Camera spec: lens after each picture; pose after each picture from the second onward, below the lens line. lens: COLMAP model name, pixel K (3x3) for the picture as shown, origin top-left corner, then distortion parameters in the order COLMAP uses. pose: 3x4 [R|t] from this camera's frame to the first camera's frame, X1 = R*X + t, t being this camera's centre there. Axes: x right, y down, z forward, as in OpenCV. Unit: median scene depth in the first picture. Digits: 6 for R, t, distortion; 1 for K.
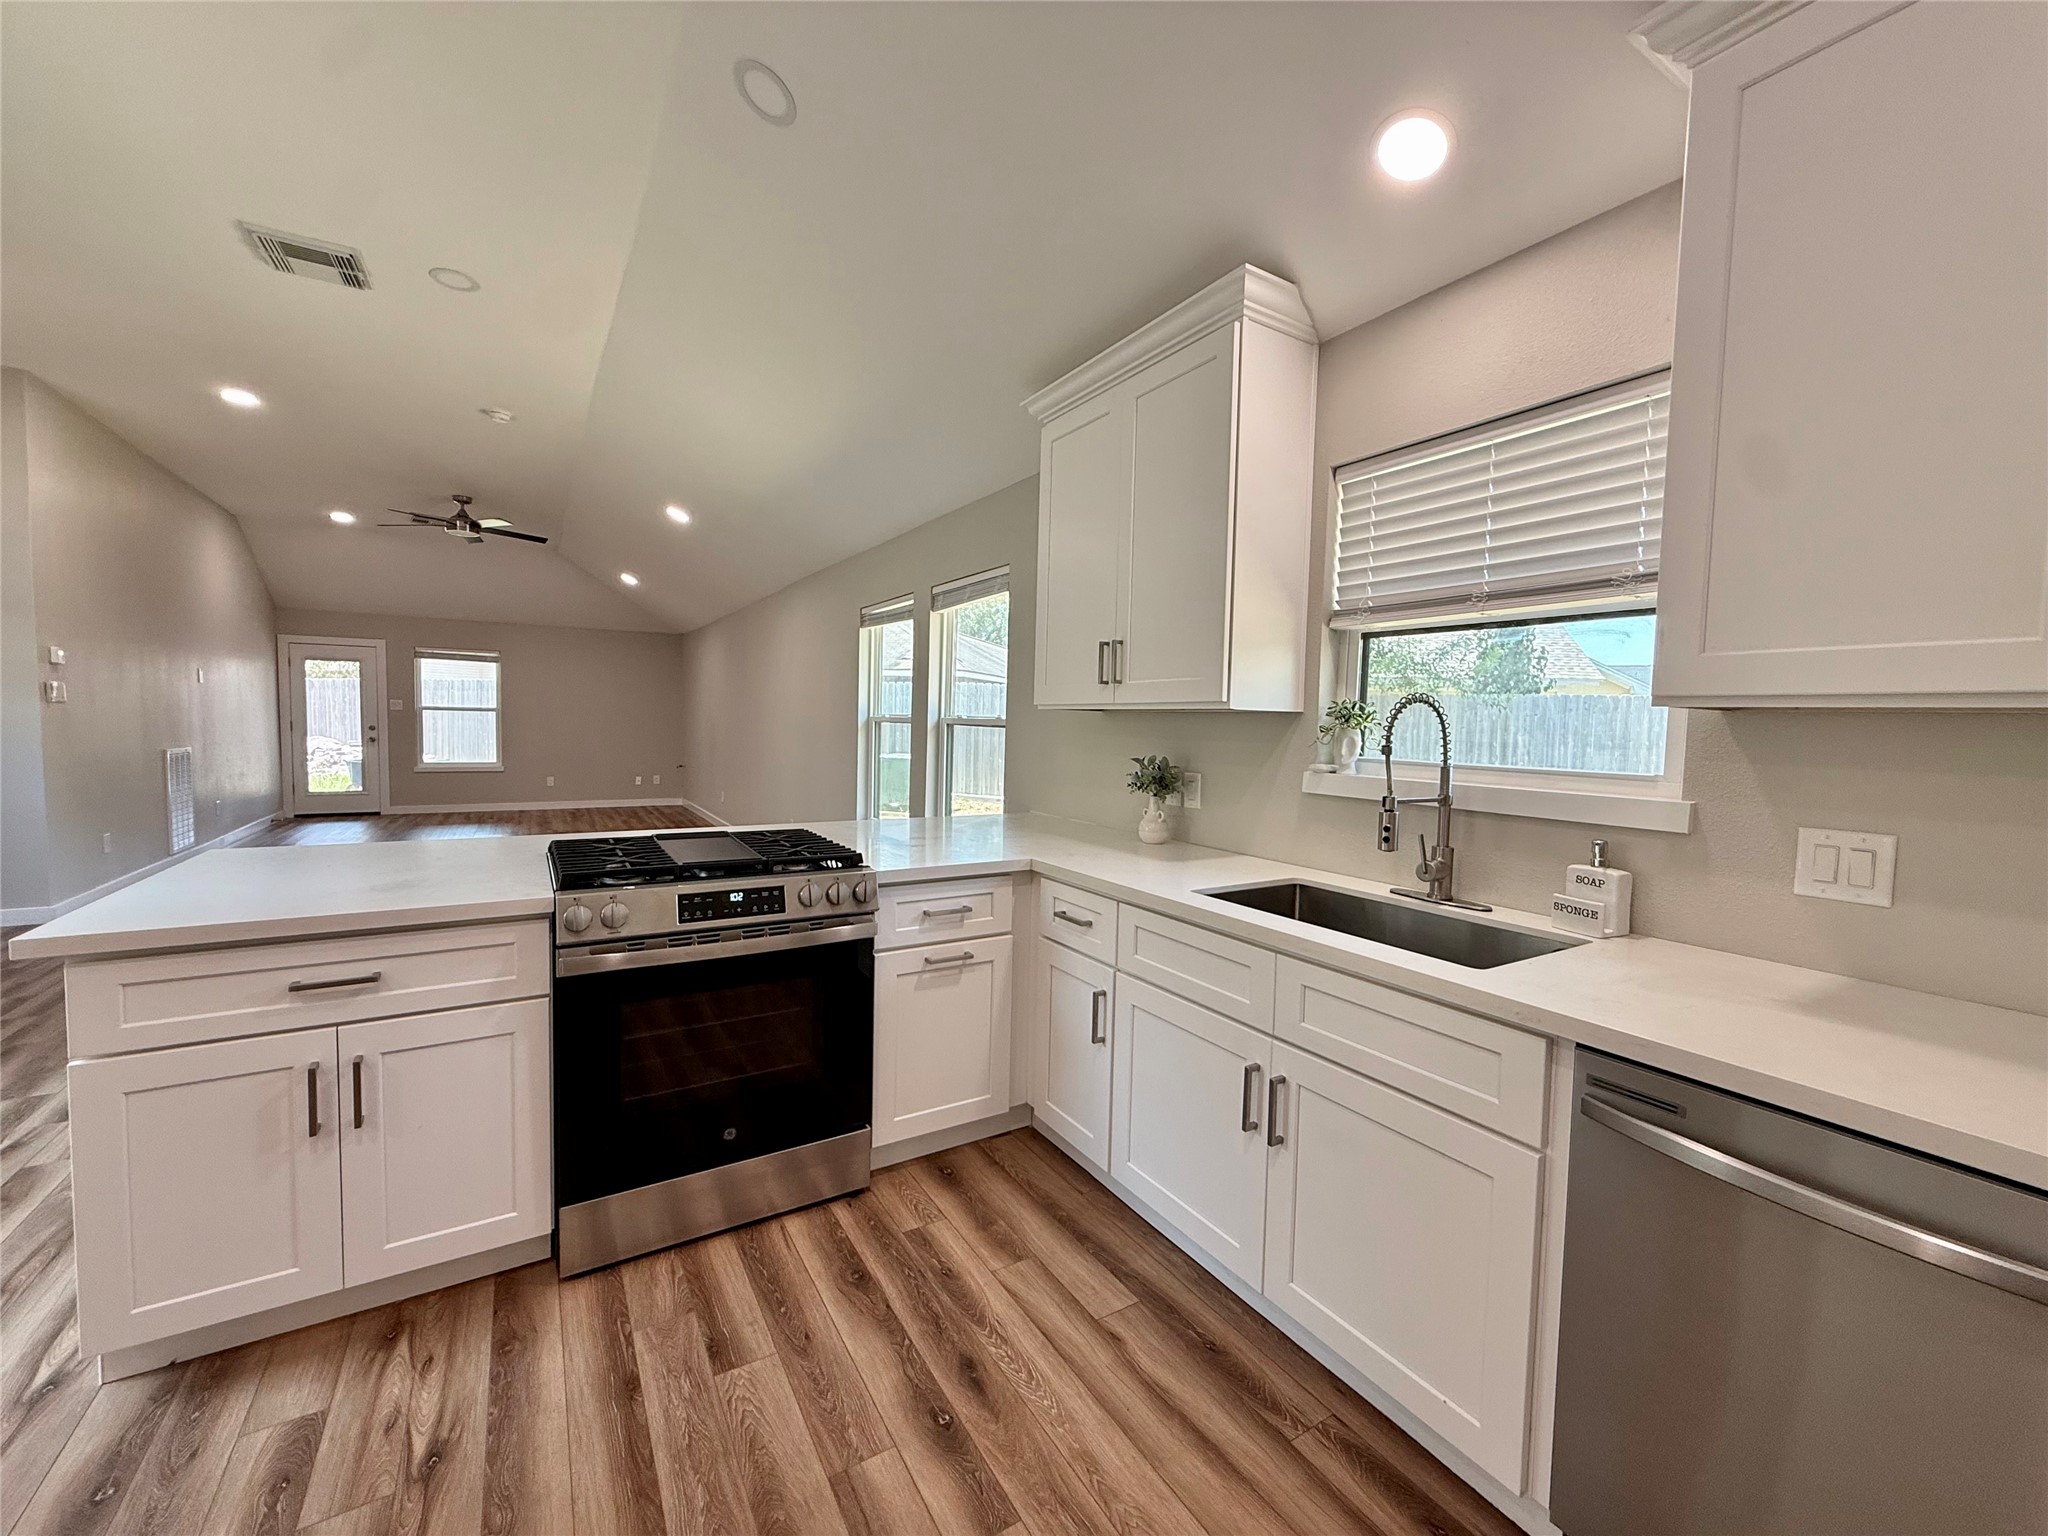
lens RADIAL K [[815.5, 0, 1023.2], [0, 815.5, 766.4], [0, 0, 1]] dist [-0.001204, 0.000232]
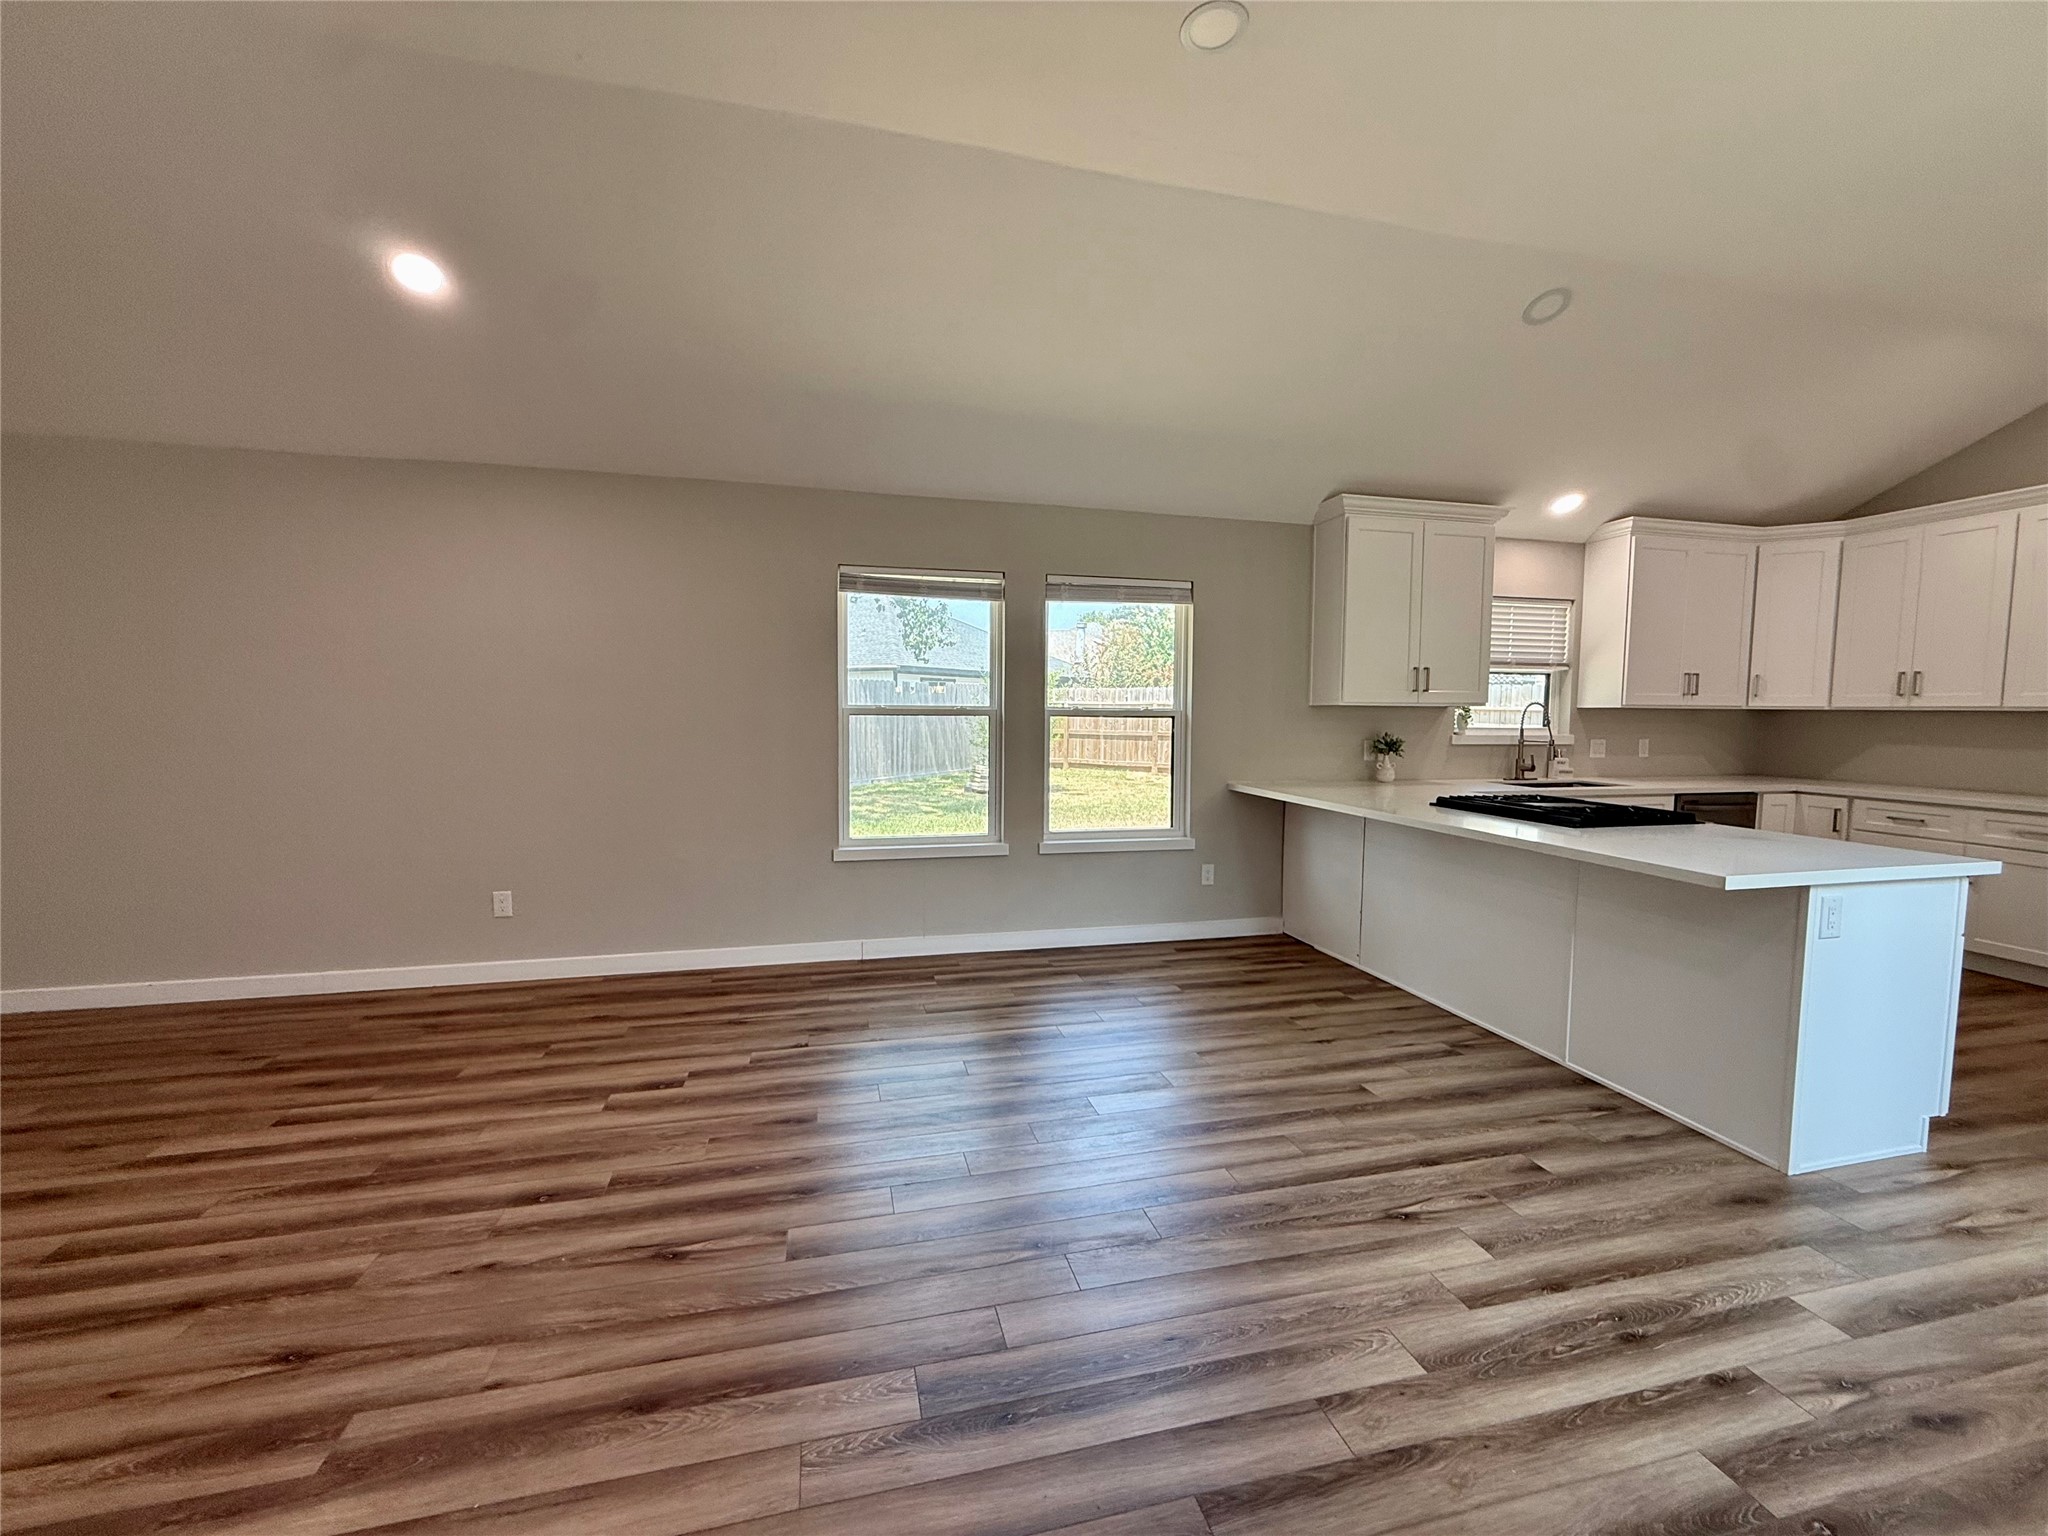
lens RADIAL K [[815.5, 0, 1020.1], [0, 815.5, 767.9], [0, 0, 1]] dist [-0.001204, 0.000232]
pose [[0.304904, -0.089760, 0.948144, -2.254195], [0.051498, 0.995646, 0.077696, -0.145523], [-0.950990, 0.025137, 0.308199, 1.573685]]
